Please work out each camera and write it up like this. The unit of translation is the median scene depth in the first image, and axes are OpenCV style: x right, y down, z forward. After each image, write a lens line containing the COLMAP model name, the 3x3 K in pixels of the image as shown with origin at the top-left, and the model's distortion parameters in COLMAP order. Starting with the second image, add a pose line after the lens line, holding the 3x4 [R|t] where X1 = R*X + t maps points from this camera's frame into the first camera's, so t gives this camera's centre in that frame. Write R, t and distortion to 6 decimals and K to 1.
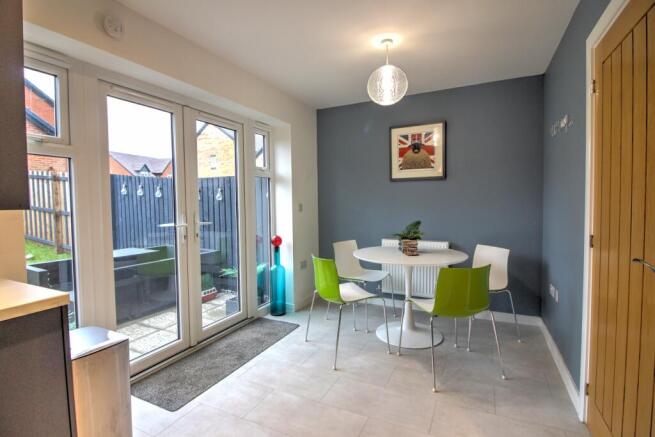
lens RADIAL K [[306.1, 0, 327.9], [0, 306.1, 216.8], [0, 0, 1]] dist [-0.004795, -0.000696]
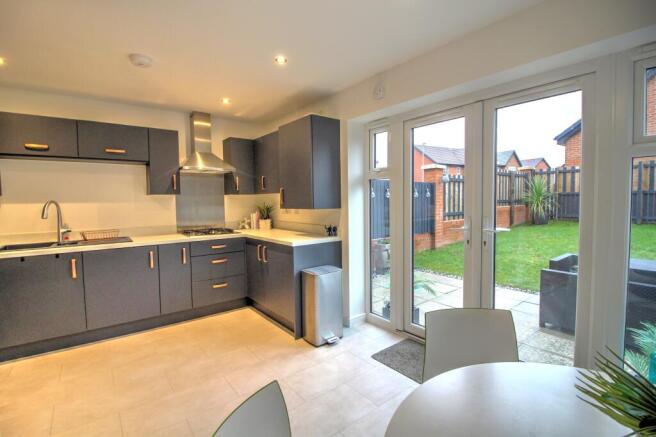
lens RADIAL K [[306.6, 0, 326.9], [0, 306.6, 216.1], [0, 0, 1]] dist [-0.004795, -0.000696]
pose [[-0.414655, 0.071935, -0.907131, 0.711672], [-0.022359, 0.995764, 0.089185, -0.111060], [0.909704, 0.057264, -0.411290, 1.198339]]
